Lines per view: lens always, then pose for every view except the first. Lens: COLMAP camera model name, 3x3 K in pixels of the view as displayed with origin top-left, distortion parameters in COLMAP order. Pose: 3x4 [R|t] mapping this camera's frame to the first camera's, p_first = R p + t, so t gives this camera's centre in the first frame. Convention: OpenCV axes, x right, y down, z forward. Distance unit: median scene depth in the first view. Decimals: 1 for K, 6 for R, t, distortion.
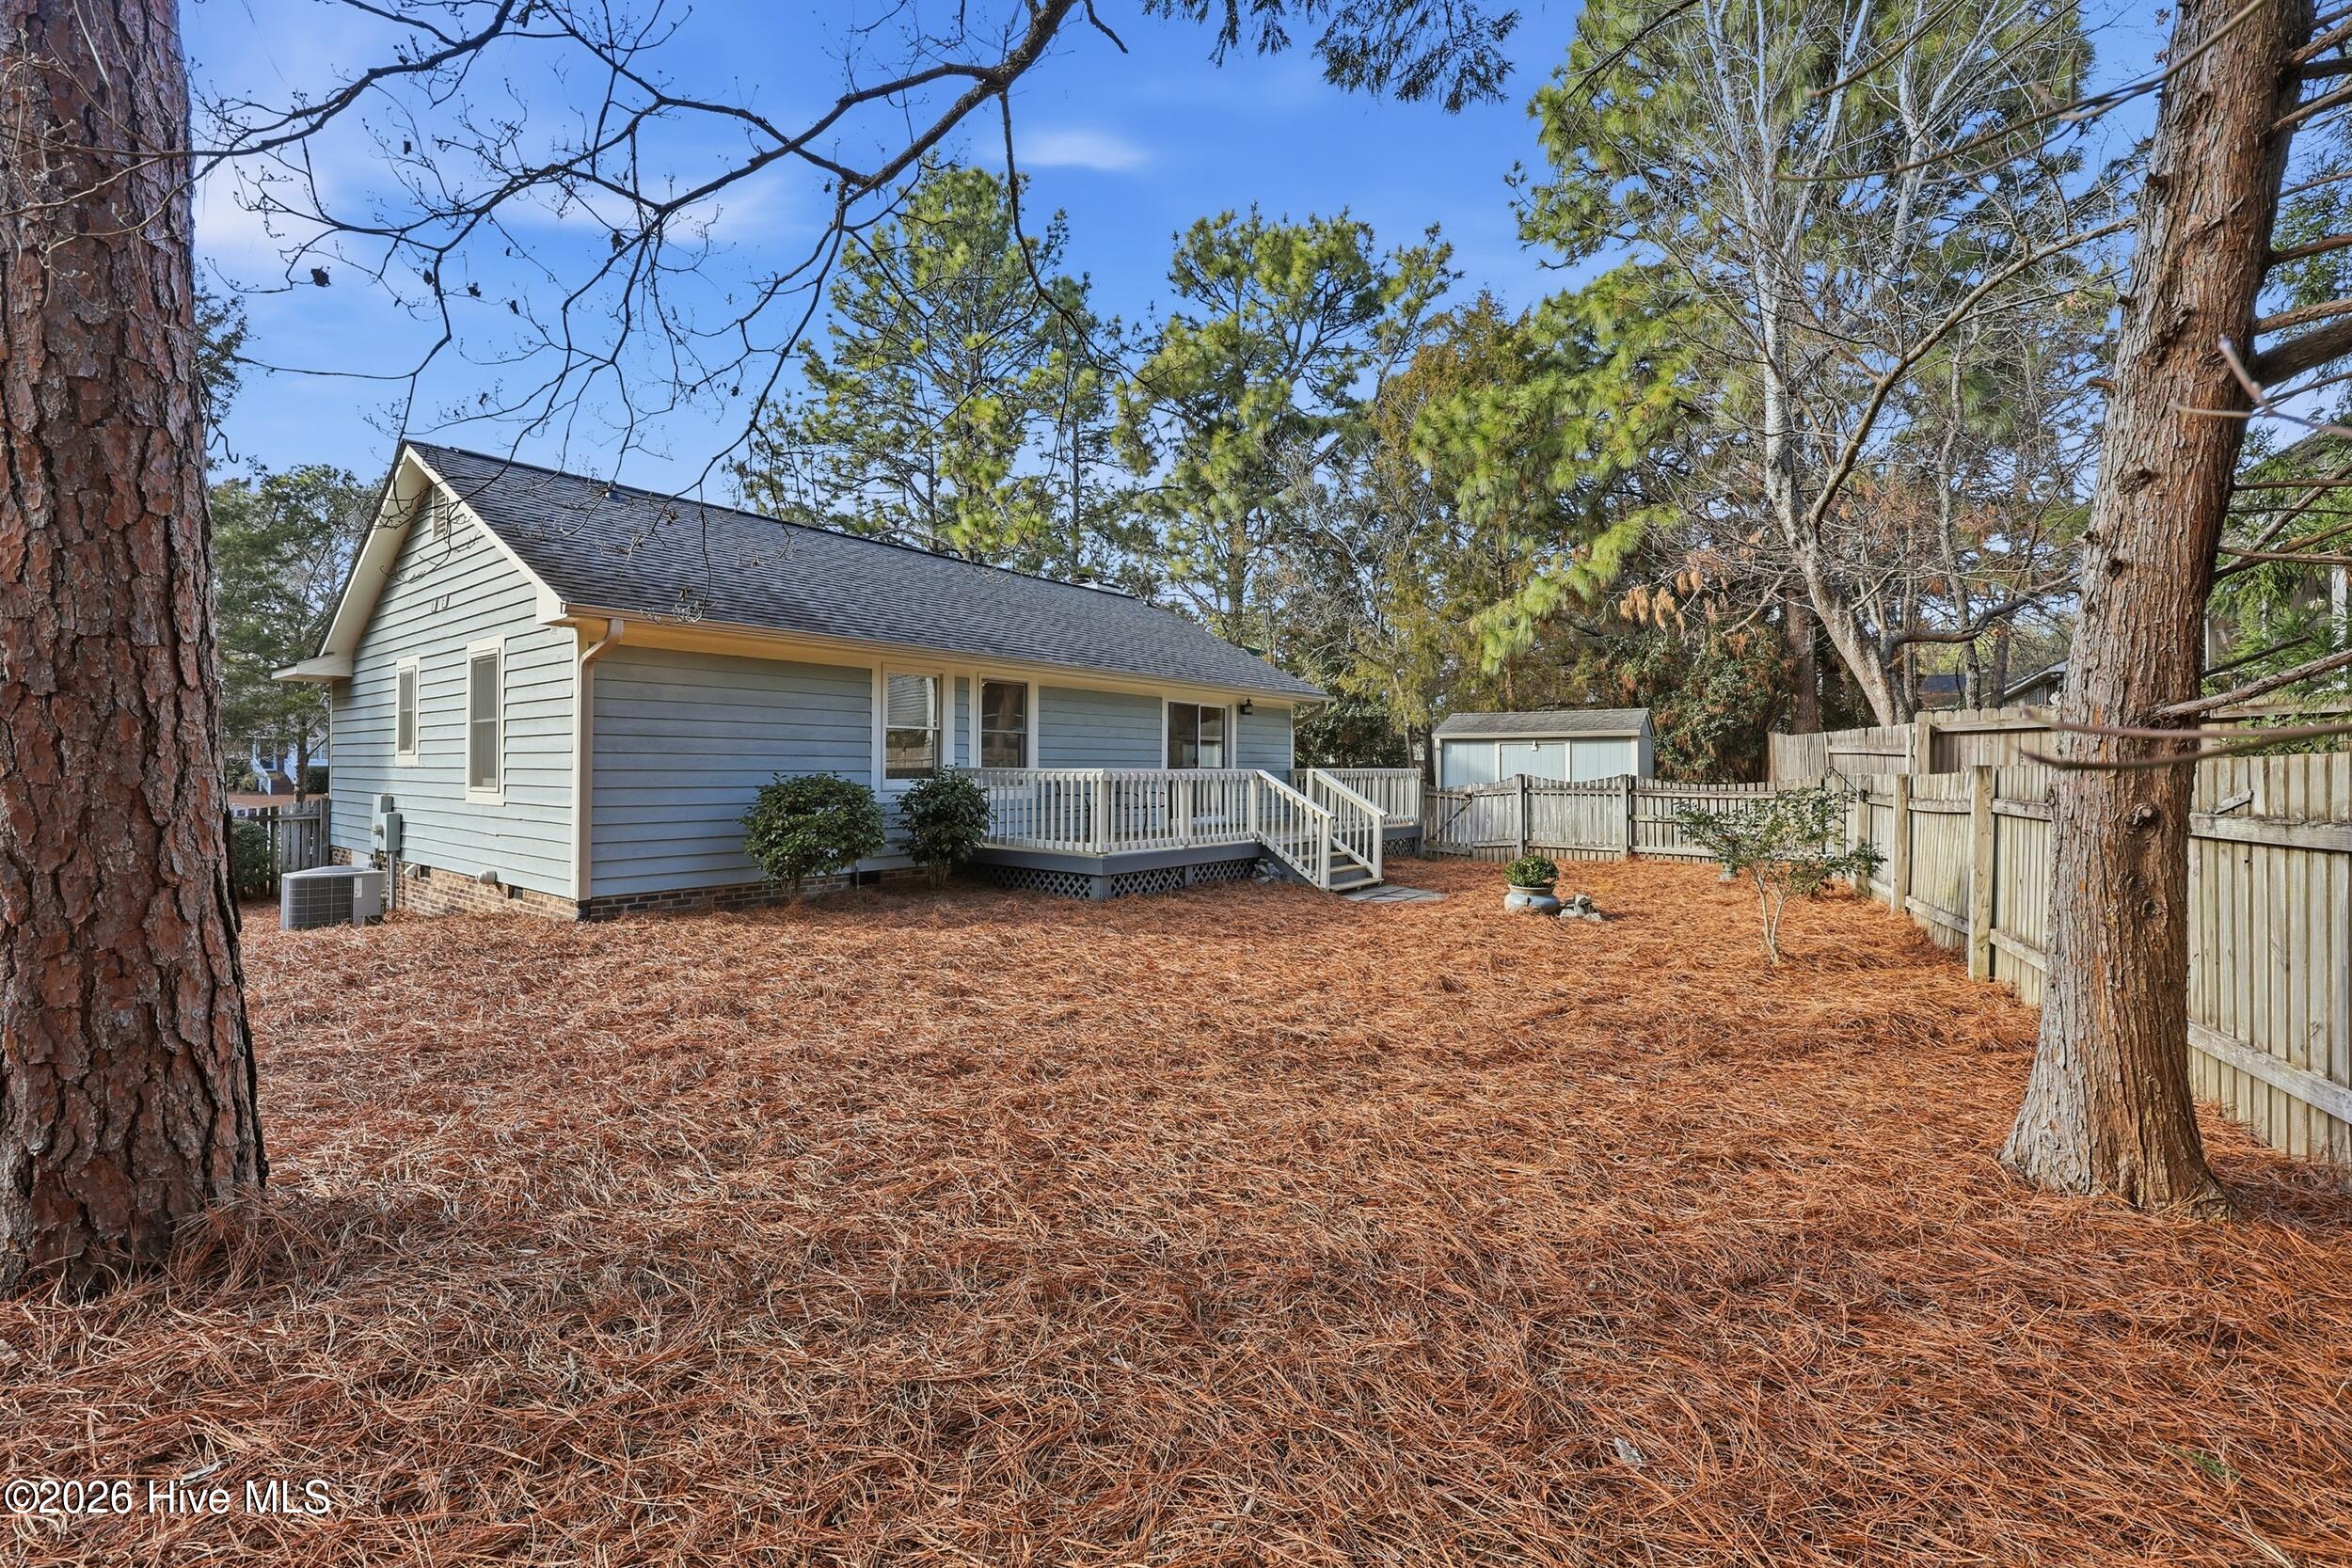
lens RADIAL K [[950.8, 0, 1176.0], [0, 950.8, 784.0], [0, 0, 1]] dist [-0.000639, 0.000004]
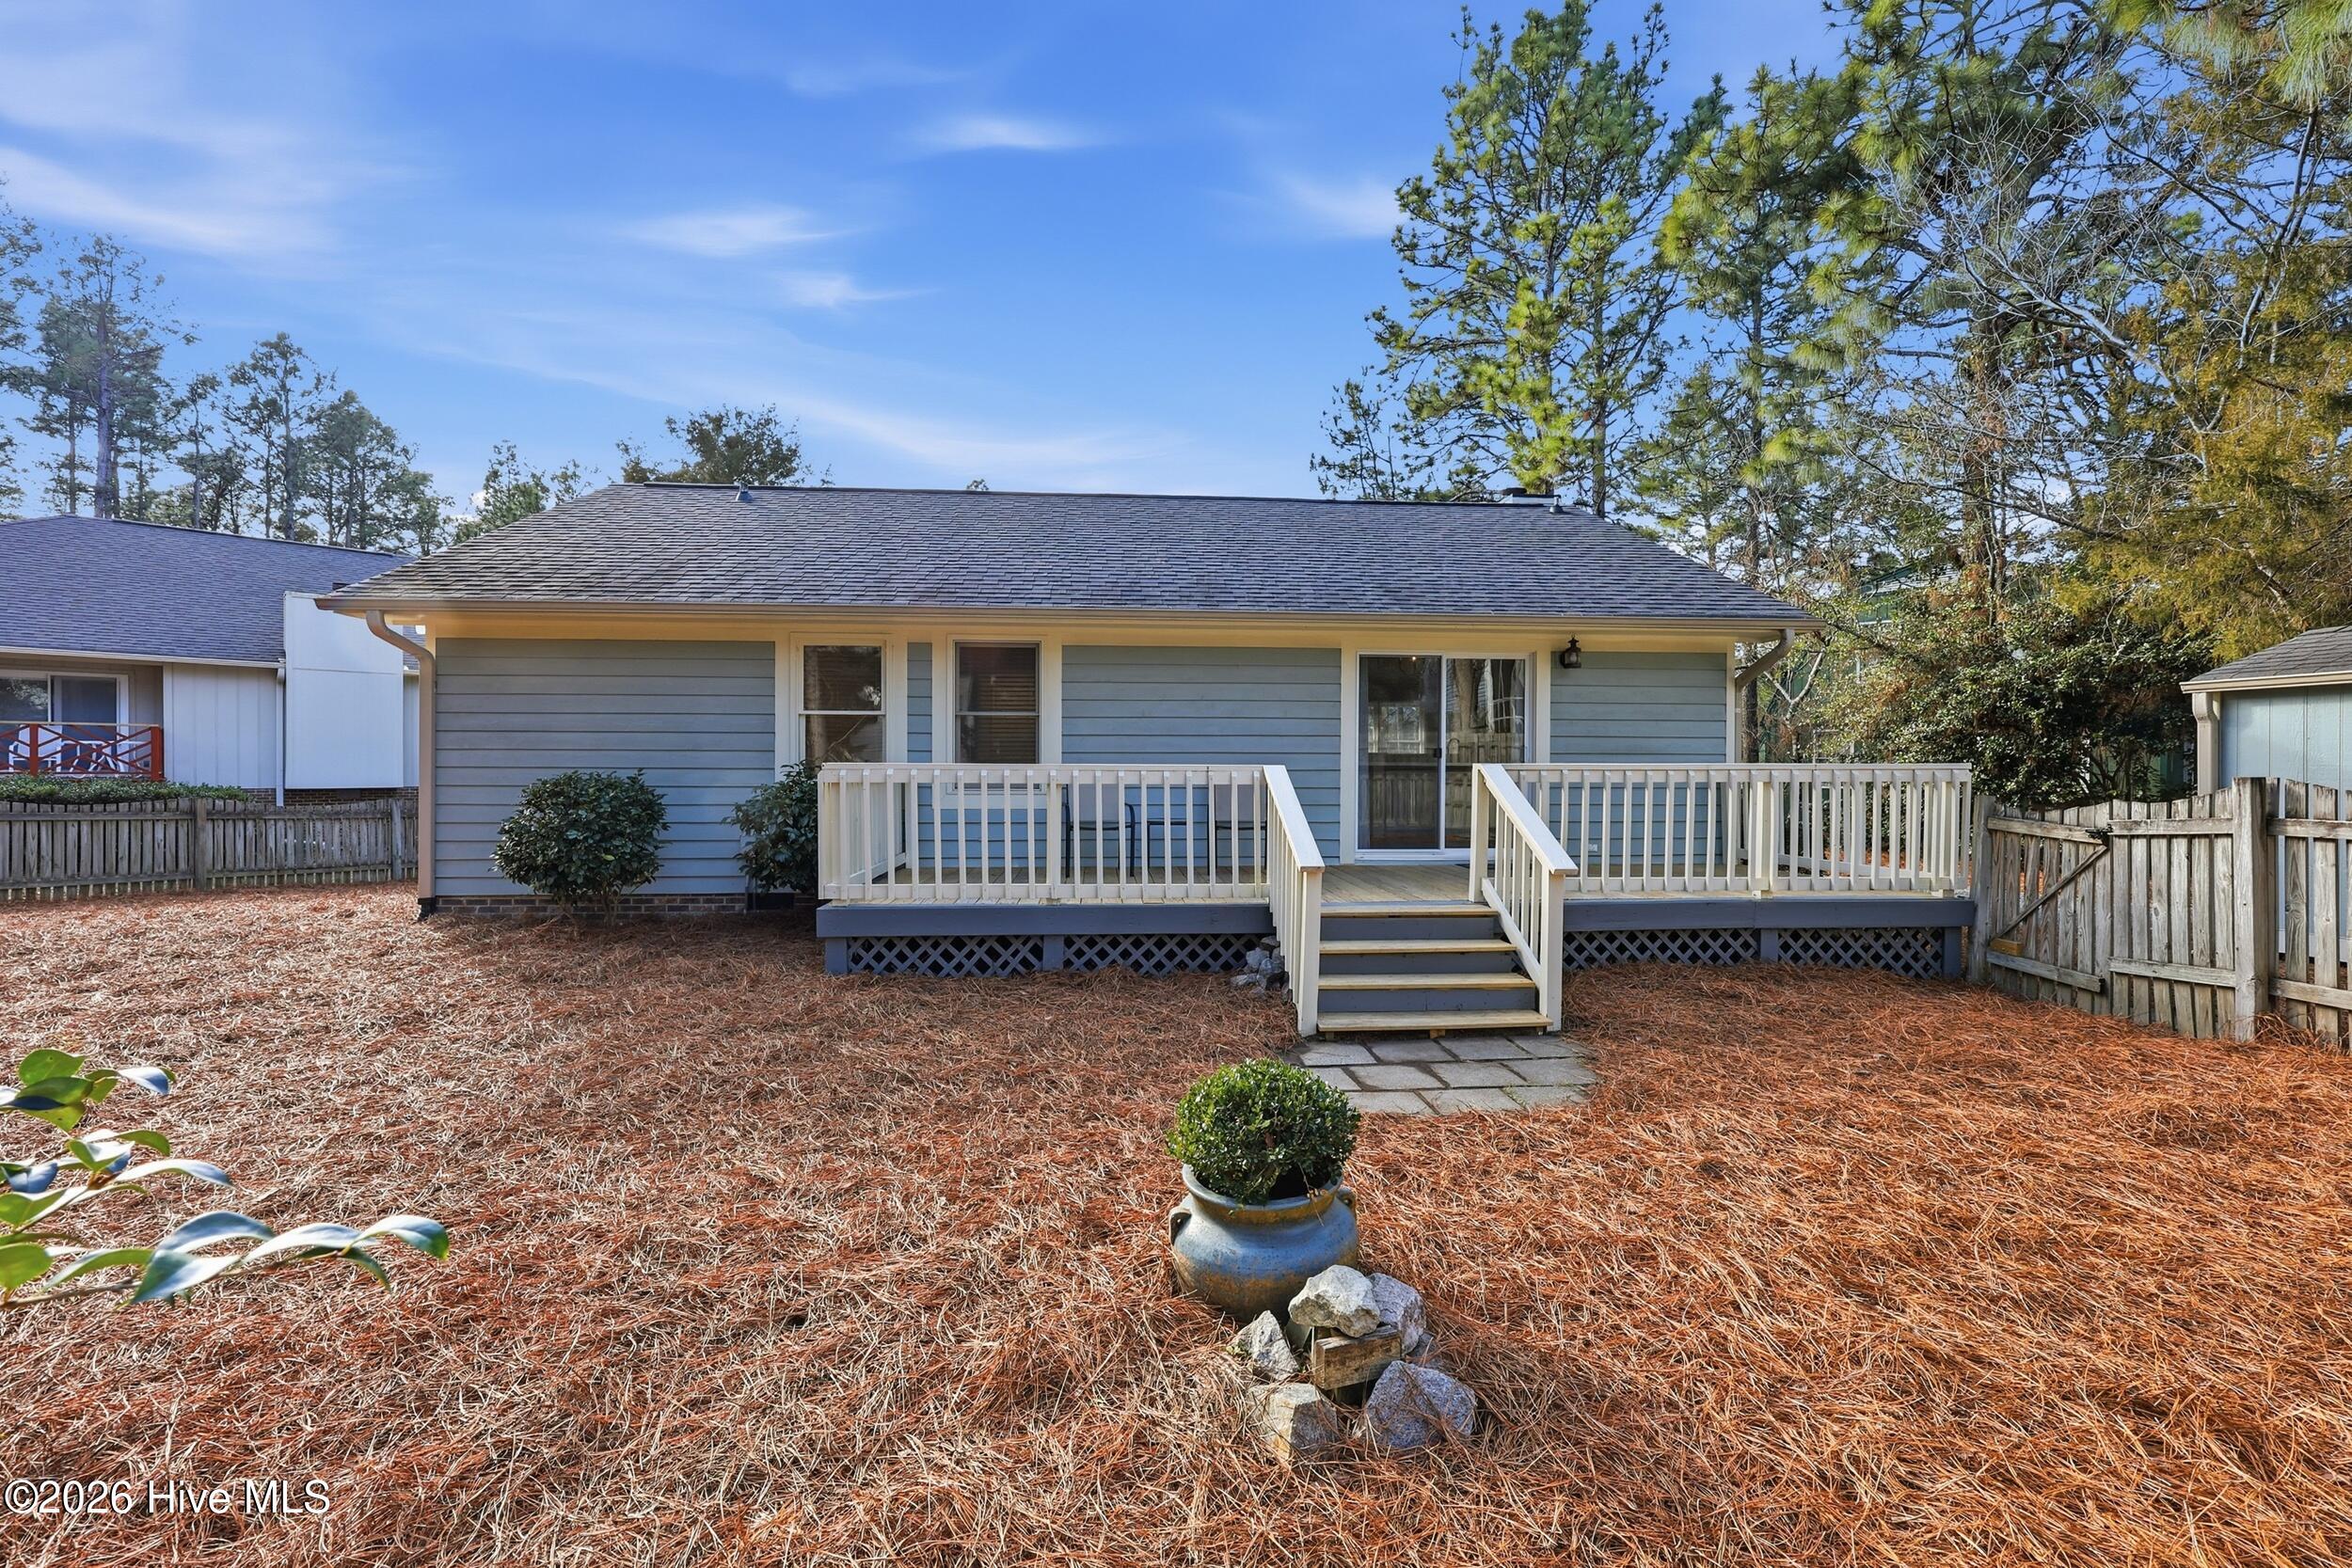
lens RADIAL K [[950.8, 0, 1176.0], [0, 950.8, 784.0], [0, 0, 1]] dist [-0.000639, 0.000004]
pose [[0.681265, 0.009248, -0.731979, 0.353666], [-0.010762, 0.999939, 0.002617, -0.004854], [0.731958, 0.006095, 0.681323, 0.495653]]
